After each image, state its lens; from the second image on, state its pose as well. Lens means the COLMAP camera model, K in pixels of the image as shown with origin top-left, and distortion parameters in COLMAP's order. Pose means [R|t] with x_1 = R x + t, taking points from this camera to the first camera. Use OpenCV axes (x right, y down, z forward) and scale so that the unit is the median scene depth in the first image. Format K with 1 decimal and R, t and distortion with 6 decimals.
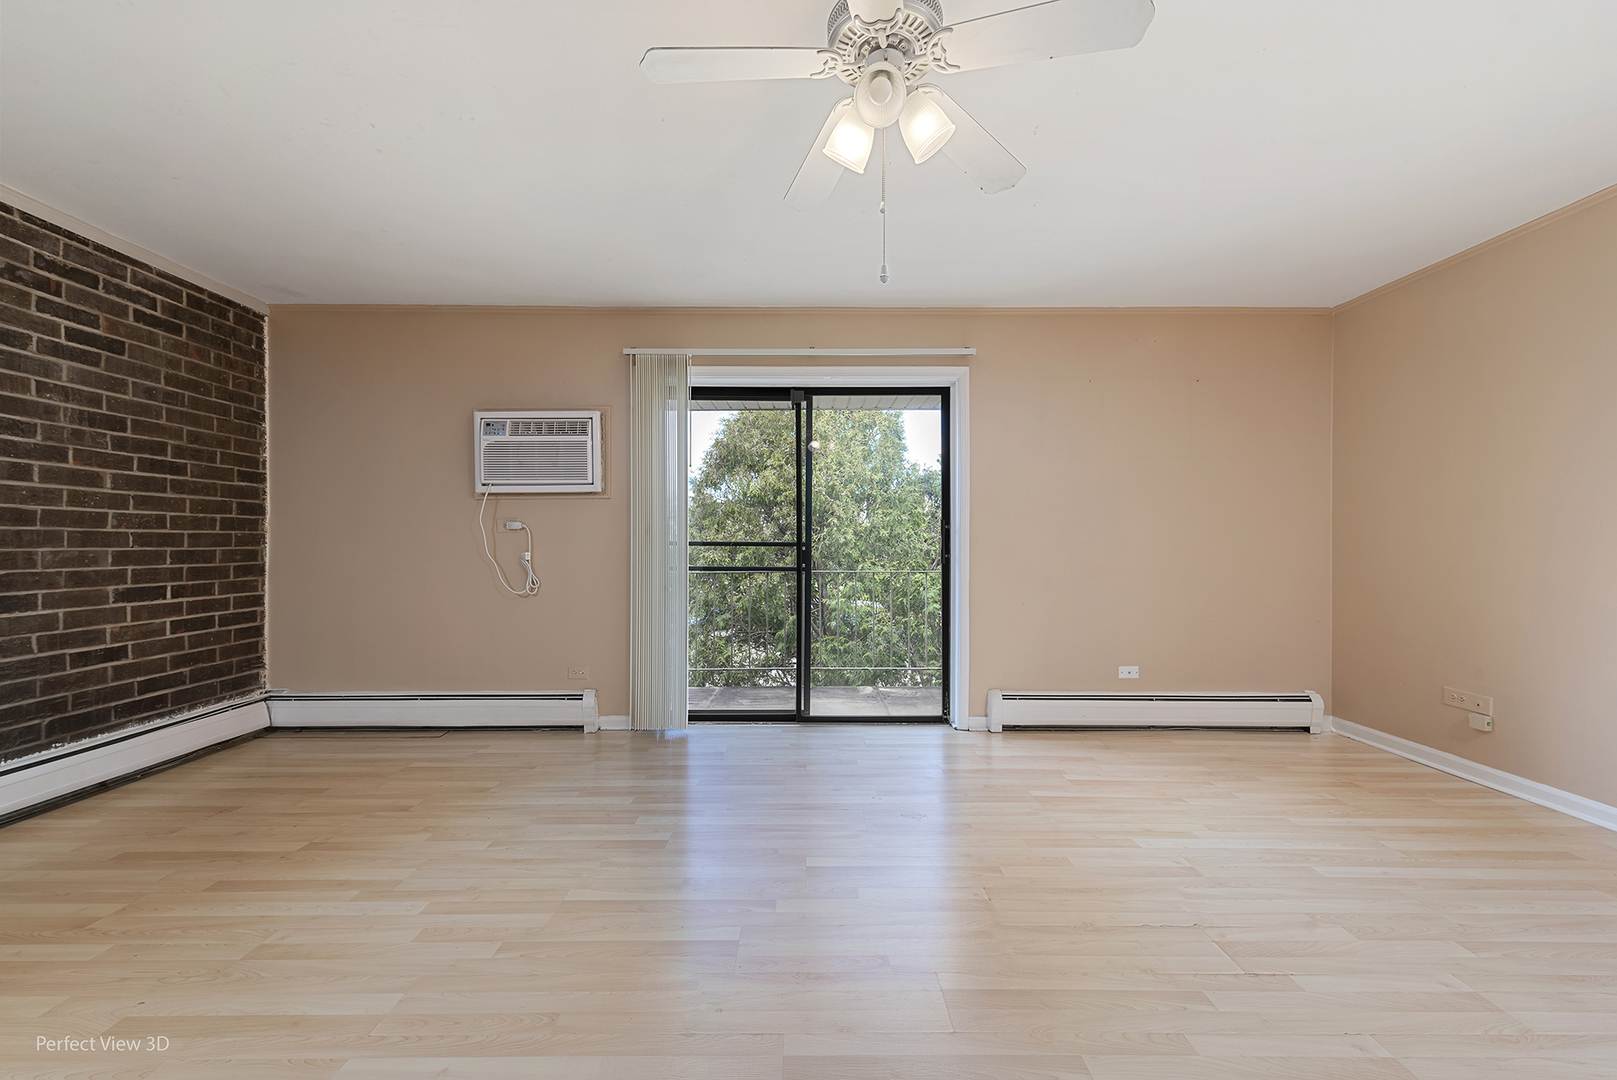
lens RADIAL K [[582.8, 0, 808.5], [0, 582.8, 540.0], [0, 0, 1]] dist [0.000557, 0.000066]
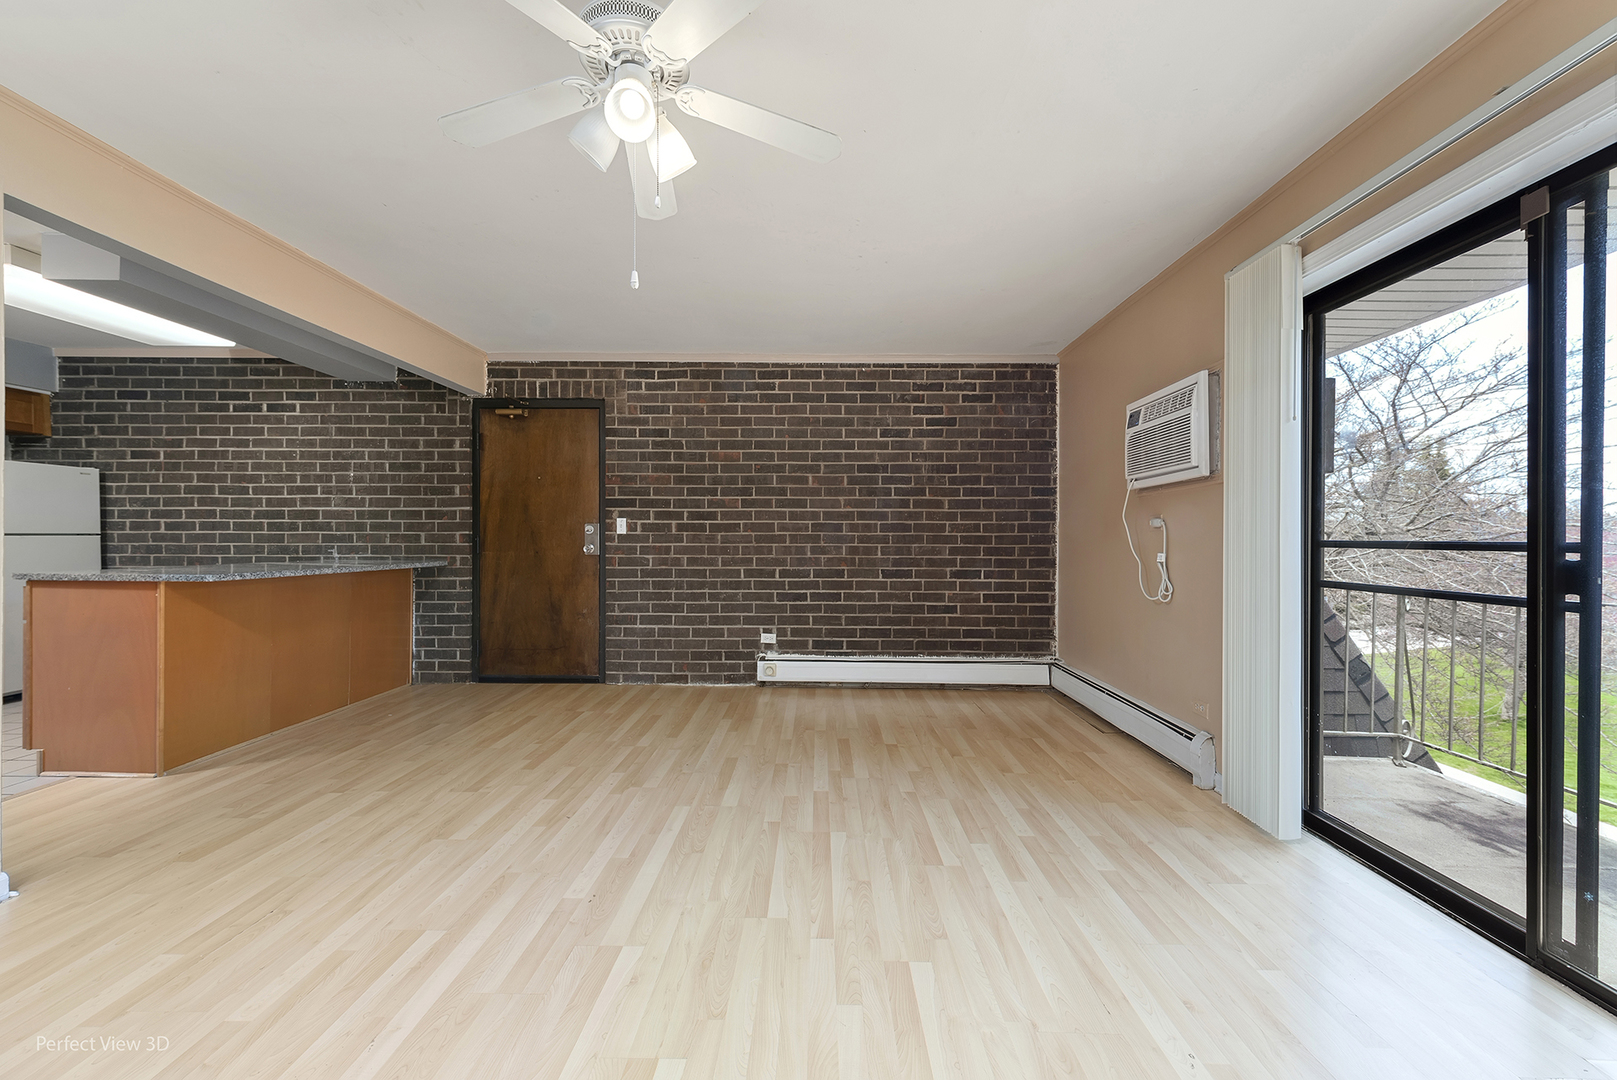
lens RADIAL K [[637.1, 0, 829.3], [0, 637.1, 538.4], [0, 0, 1]] dist [0.002094, -0.000023]
pose [[0.020491, -0.004213, -0.999781, 0.537042], [0.001559, 0.999990, -0.004182, 0.002266], [0.999789, -0.001473, 0.020497, 0.563076]]
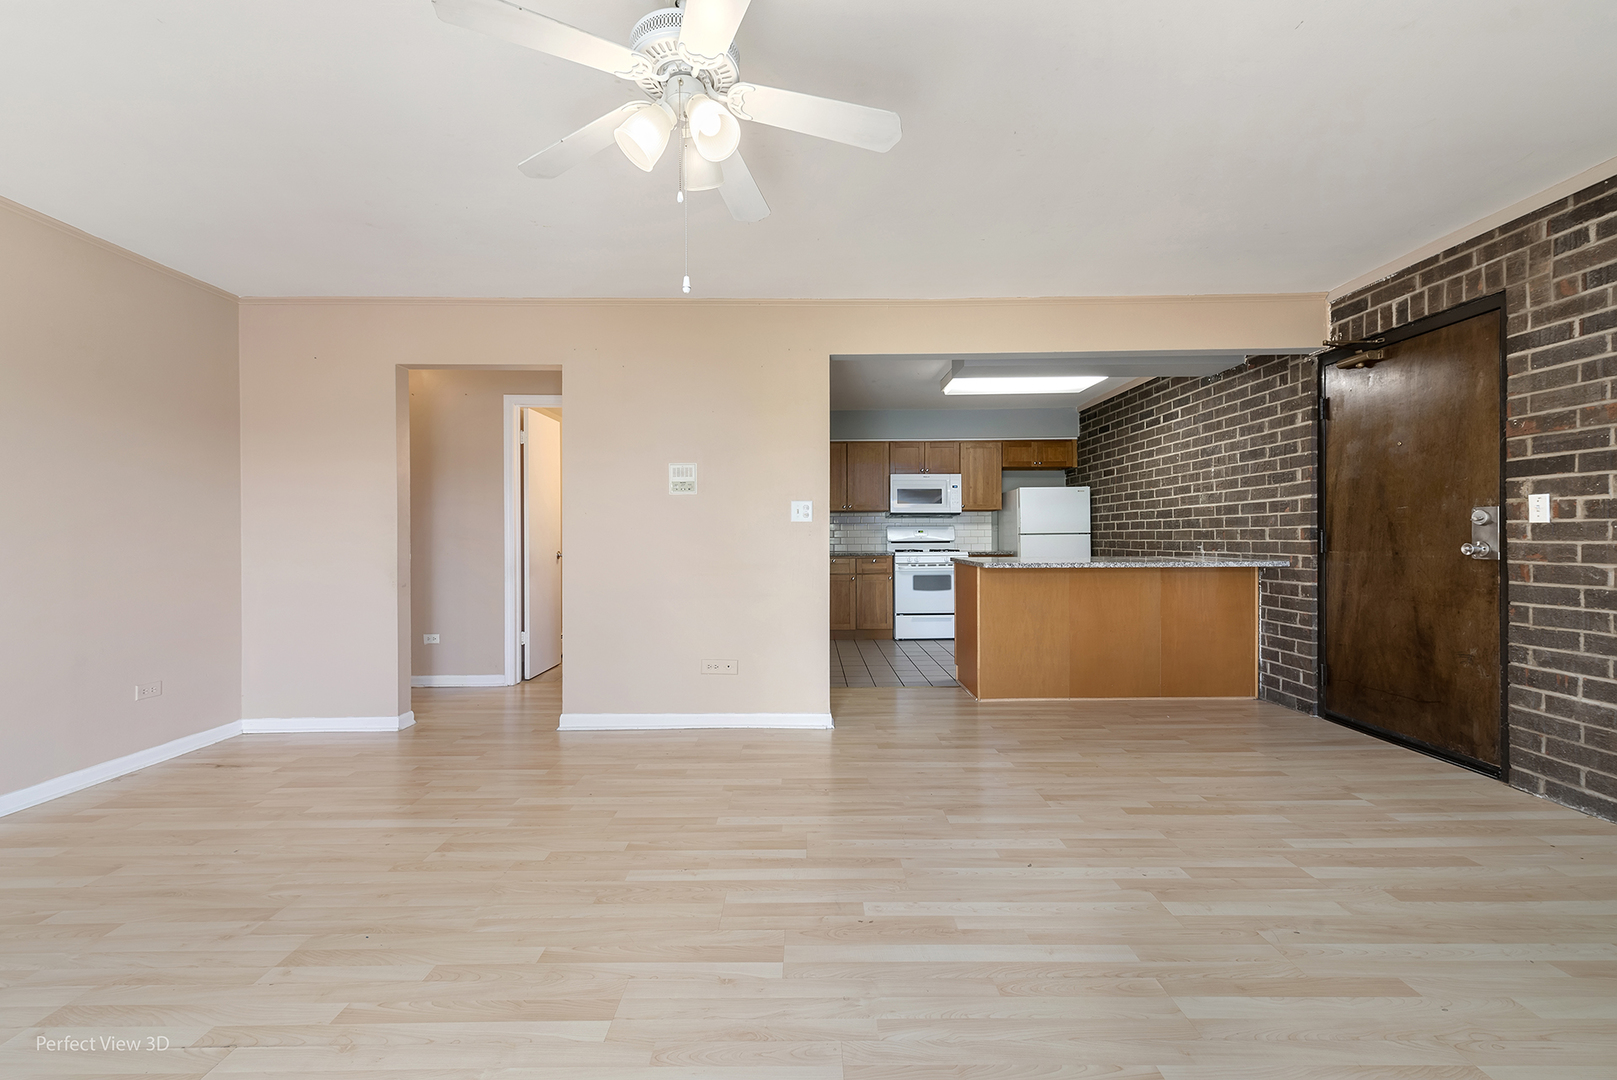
lens RADIAL K [[637.1, 0, 829.3], [0, 637.1, 538.4], [0, 0, 1]] dist [0.002094, -0.000023]
pose [[-0.999933, 0.003011, -0.011163, -0.049582], [0.003050, 0.999989, -0.003485, 0.004725], [0.011153, -0.003519, -0.999932, 0.921292]]
